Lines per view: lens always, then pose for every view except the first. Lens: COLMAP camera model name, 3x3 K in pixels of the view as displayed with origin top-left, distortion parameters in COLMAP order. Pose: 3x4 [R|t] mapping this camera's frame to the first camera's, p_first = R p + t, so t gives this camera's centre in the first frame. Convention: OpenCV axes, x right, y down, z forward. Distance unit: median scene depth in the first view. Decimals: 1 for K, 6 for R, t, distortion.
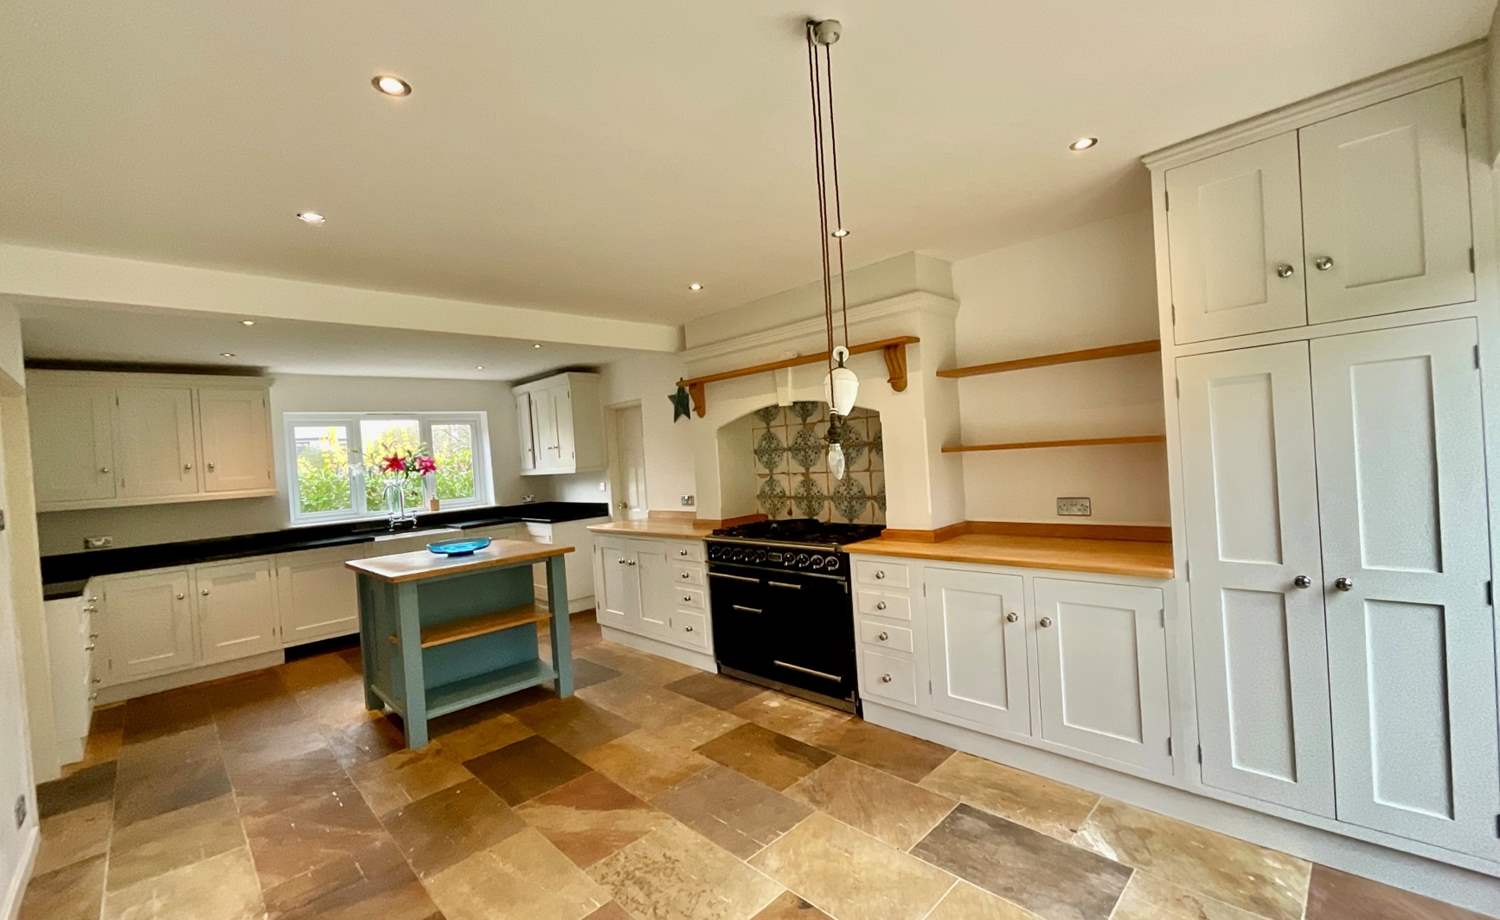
lens RADIAL K [[626.3, 0, 750.0], [0, 626.3, 460.0], [0, 0, 1]] dist [0.000054, -0.000144]
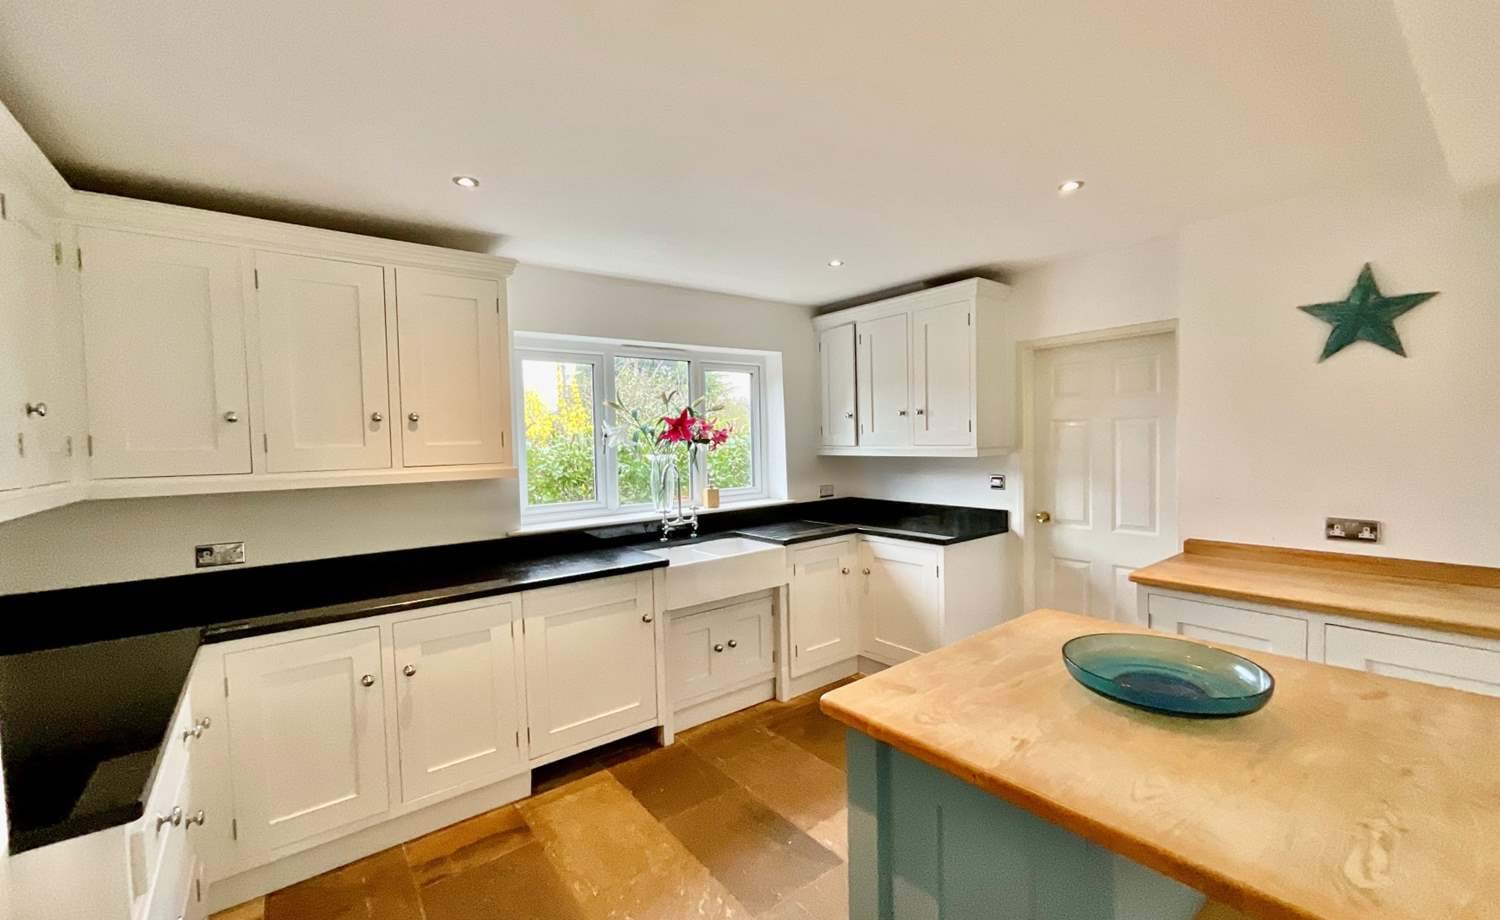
lens RADIAL K [[626.3, 0, 750.0], [0, 626.3, 460.0], [0, 0, 1]] dist [0.000054, -0.000144]
pose [[0.992253, 0.045126, -0.115750, -0.518376], [-0.041774, 0.998639, 0.031225, 0.017263], [0.117001, -0.026148, 0.992788, 0.509935]]
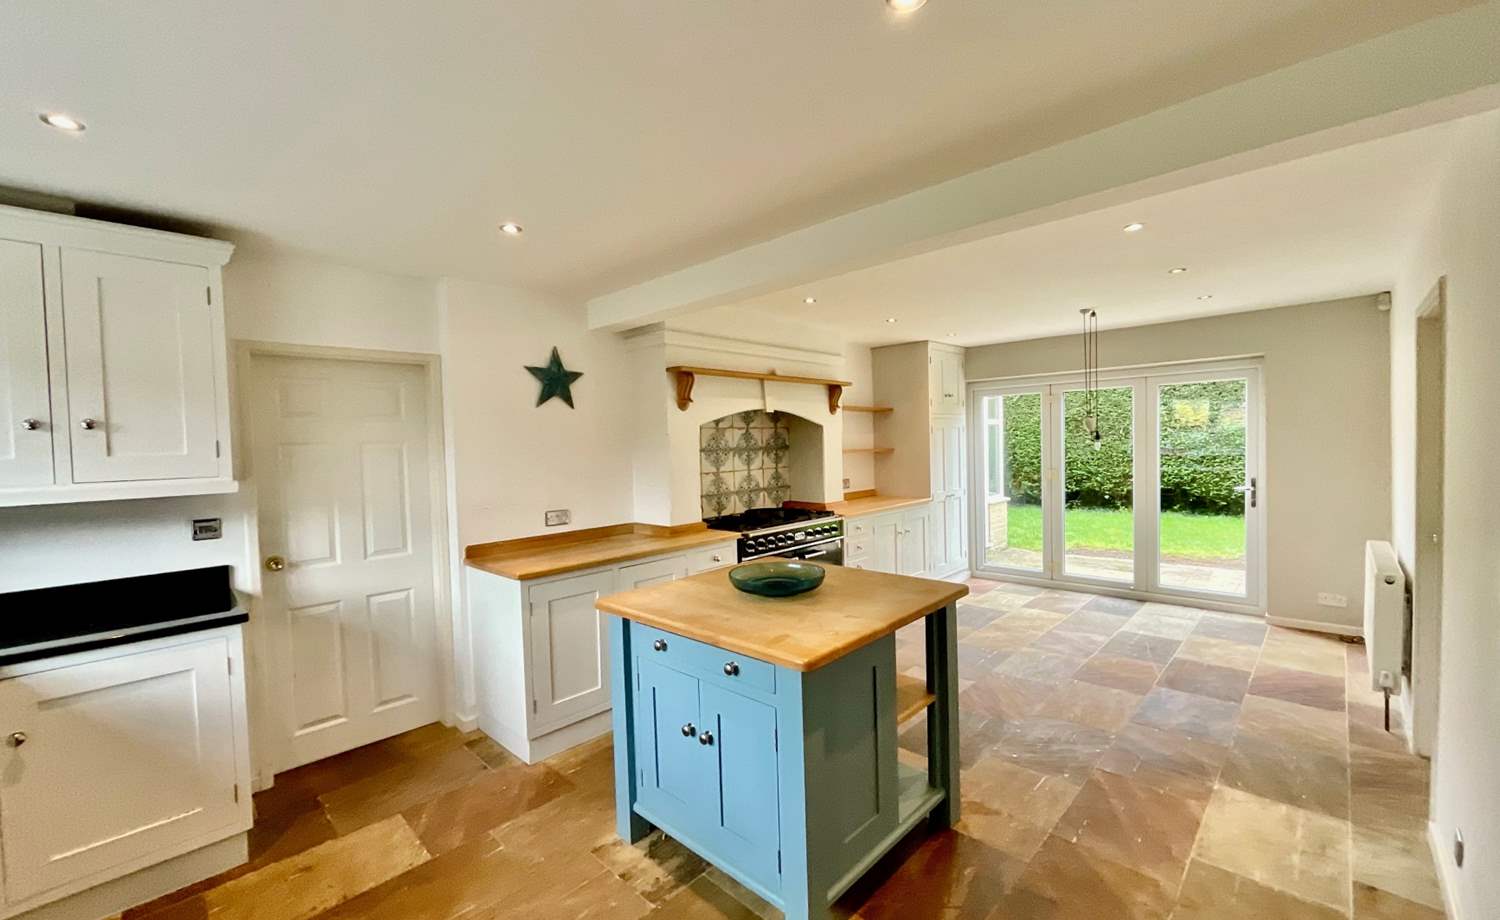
lens RADIAL K [[618.1, 0, 750.0], [0, 618.1, 460.0], [0, 0, 1]] dist [-0.002583, 0.000062]
pose [[-0.045392, 0.042099, 0.998082, -0.861082], [0.045382, 0.998167, -0.040039, 0.038729], [-0.997938, 0.043477, -0.047220, 0.848932]]
